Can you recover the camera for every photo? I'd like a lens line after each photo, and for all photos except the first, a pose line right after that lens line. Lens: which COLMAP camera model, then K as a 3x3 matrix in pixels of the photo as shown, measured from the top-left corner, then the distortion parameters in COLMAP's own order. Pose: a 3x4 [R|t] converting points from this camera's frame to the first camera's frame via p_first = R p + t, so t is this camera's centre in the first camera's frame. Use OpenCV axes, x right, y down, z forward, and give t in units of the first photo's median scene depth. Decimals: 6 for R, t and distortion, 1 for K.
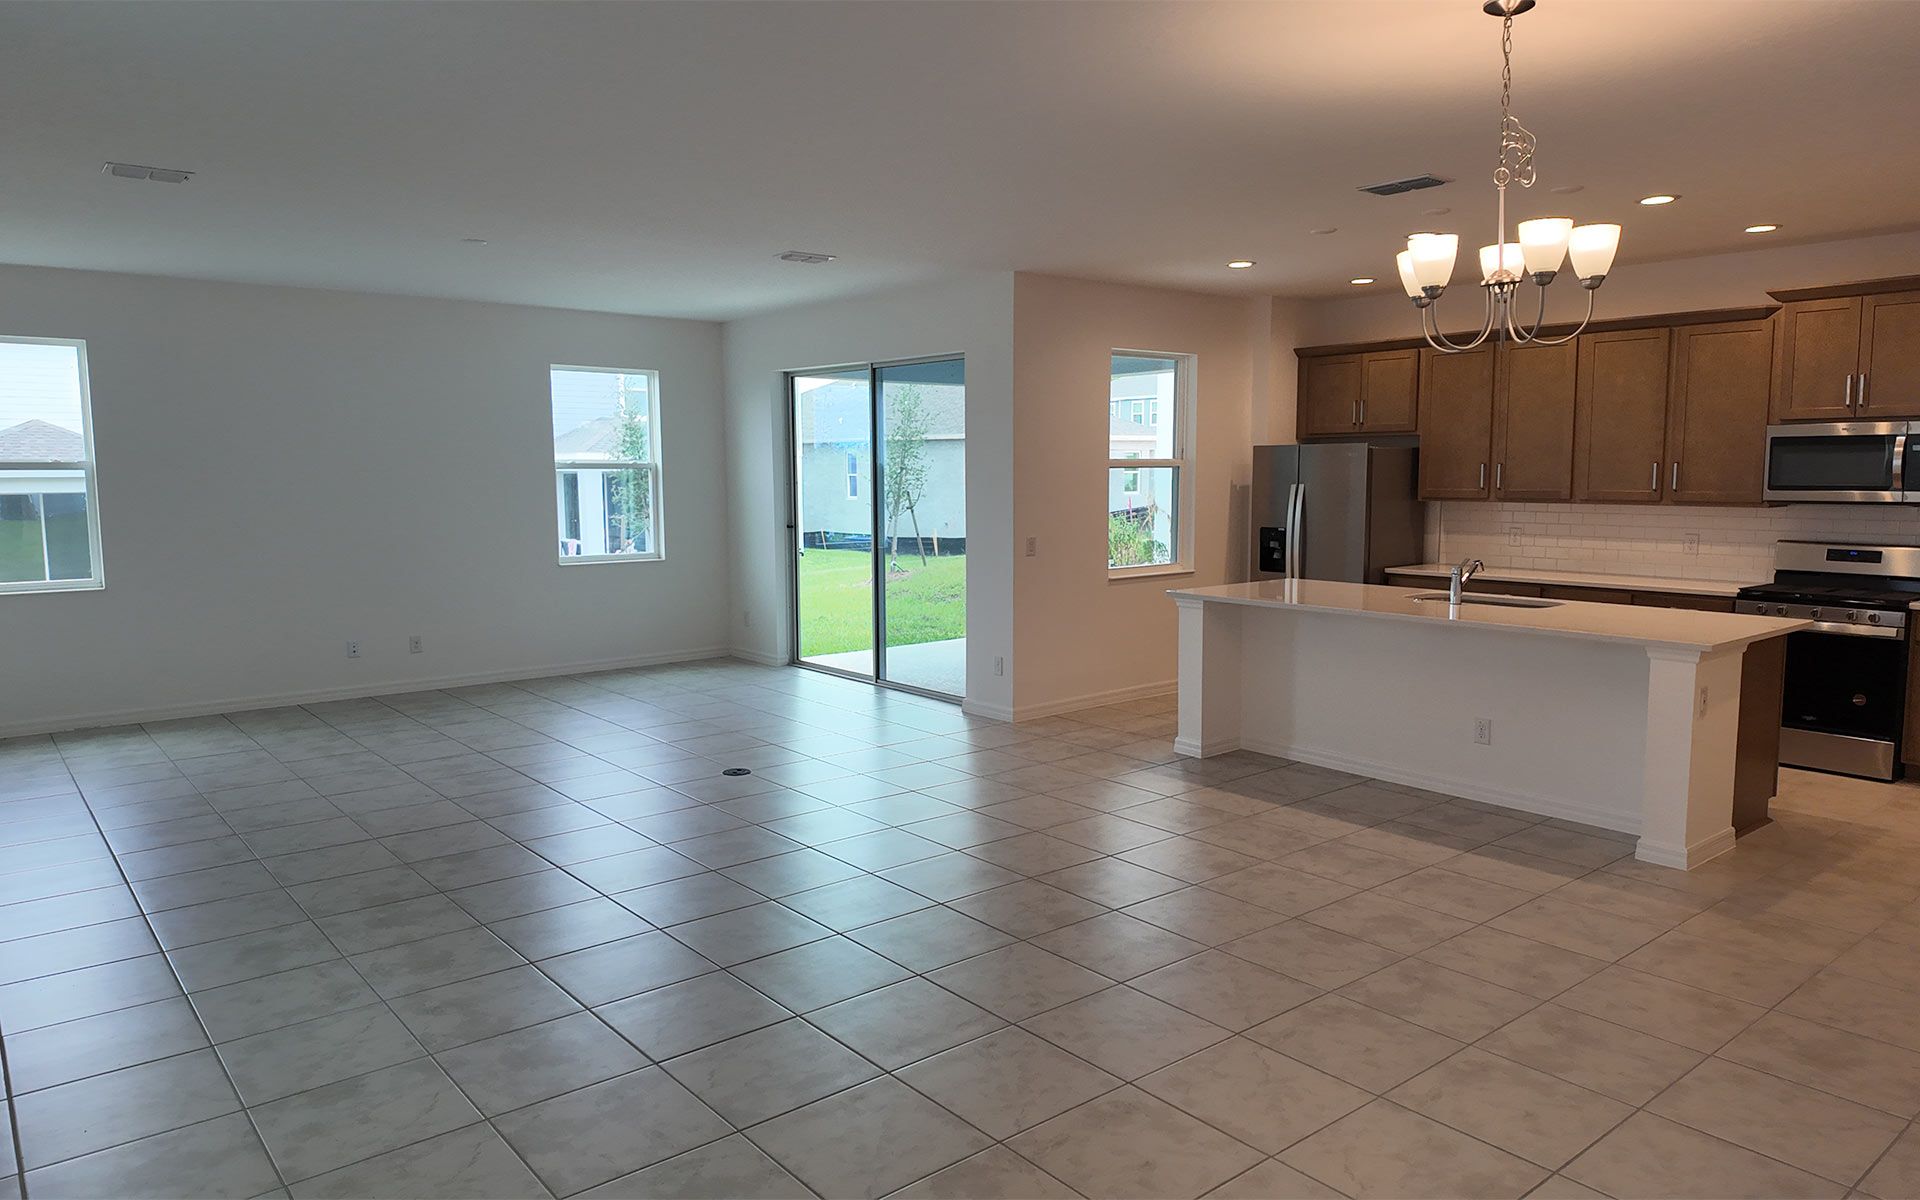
lens RADIAL K [[1257.3, 0, 960.0], [0, 1257.3, 600.0], [0, 0, 1]] dist [0.093953, -0.130620]
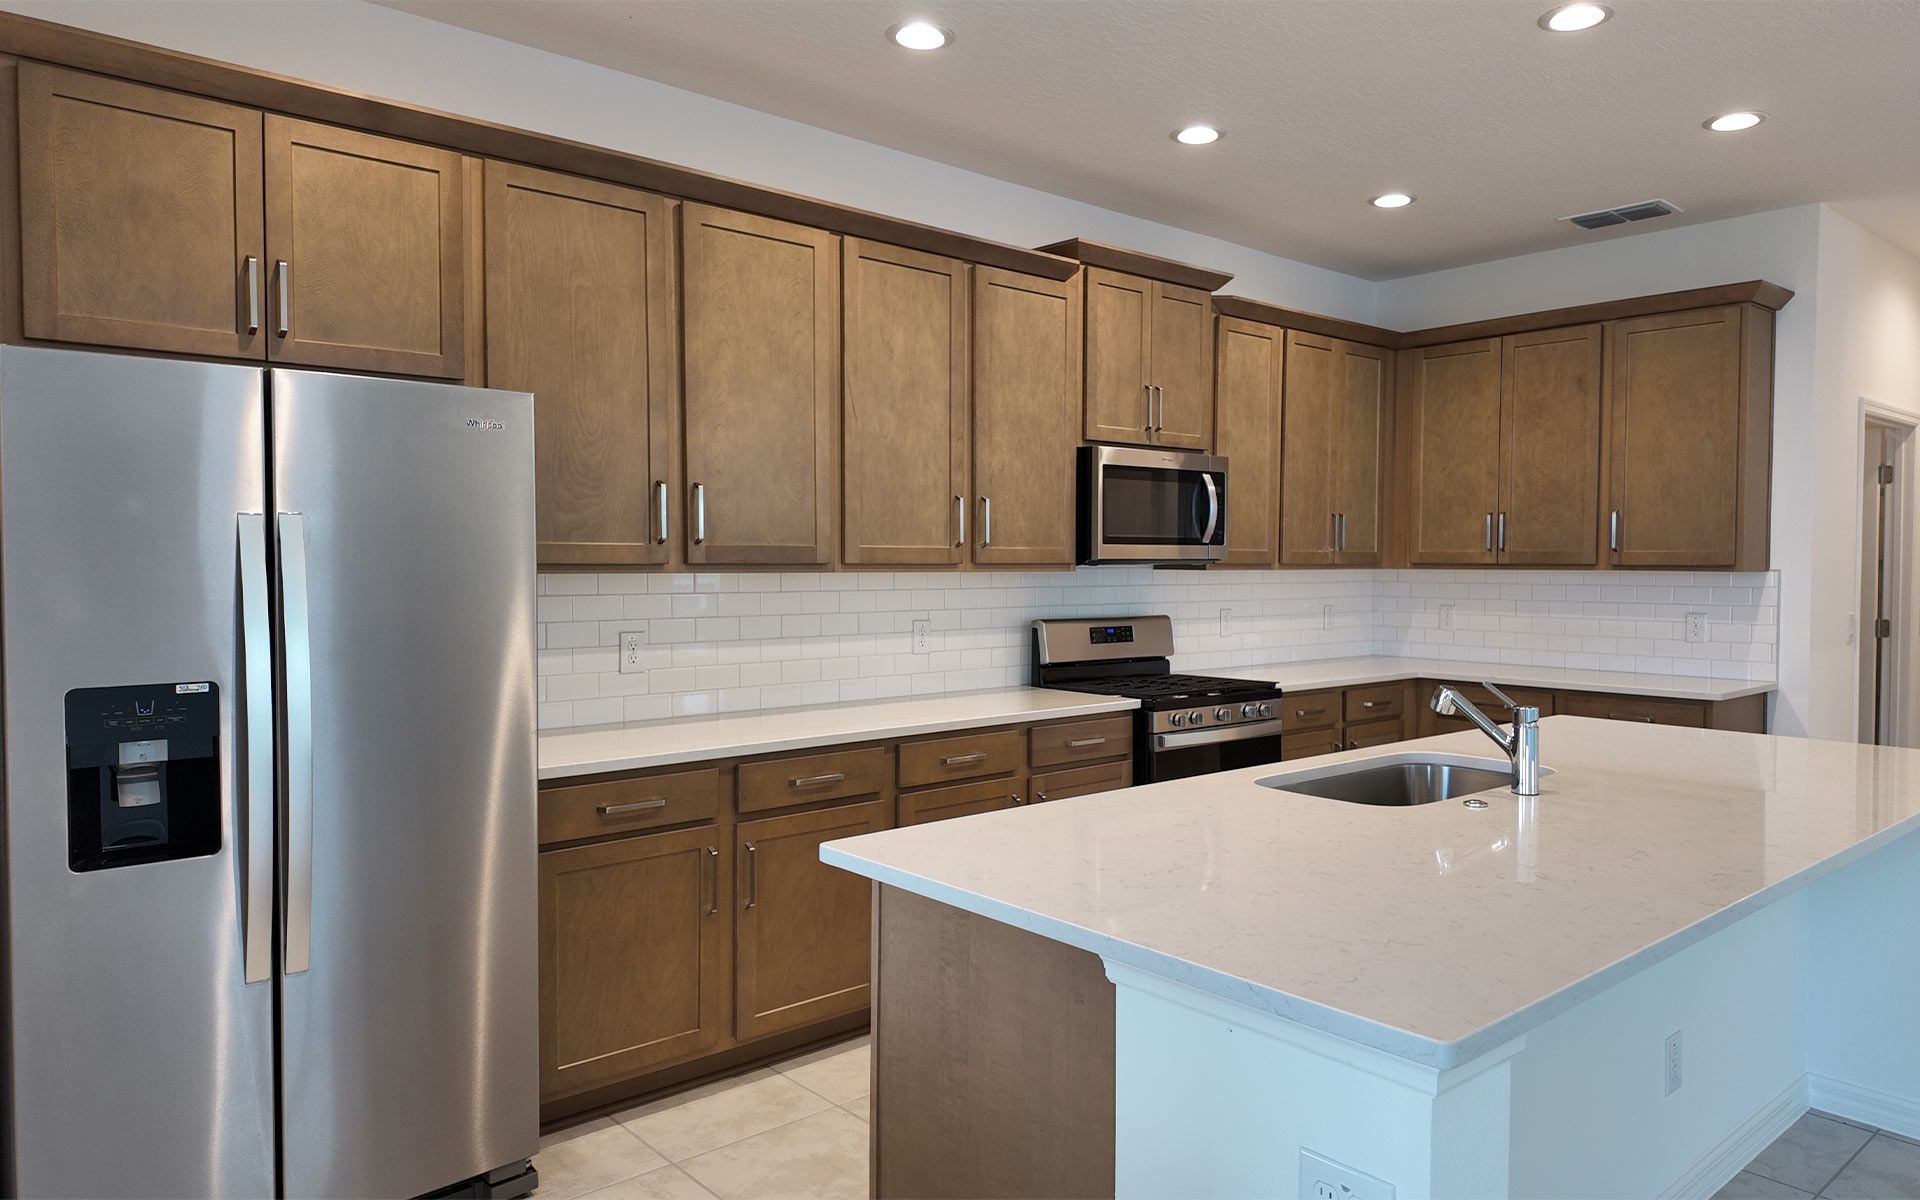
lens RADIAL K [[1238.4, 0, 999.3], [0, 1238.4, 601.4], [0, 0, 1]] dist [0.156971, -0.245706]
pose [[-0.040665, -0.028411, 0.998769, -0.011136], [0.105056, 0.993933, 0.032551, -0.084163], [-0.993635, 0.106251, -0.037433, 1.098163]]
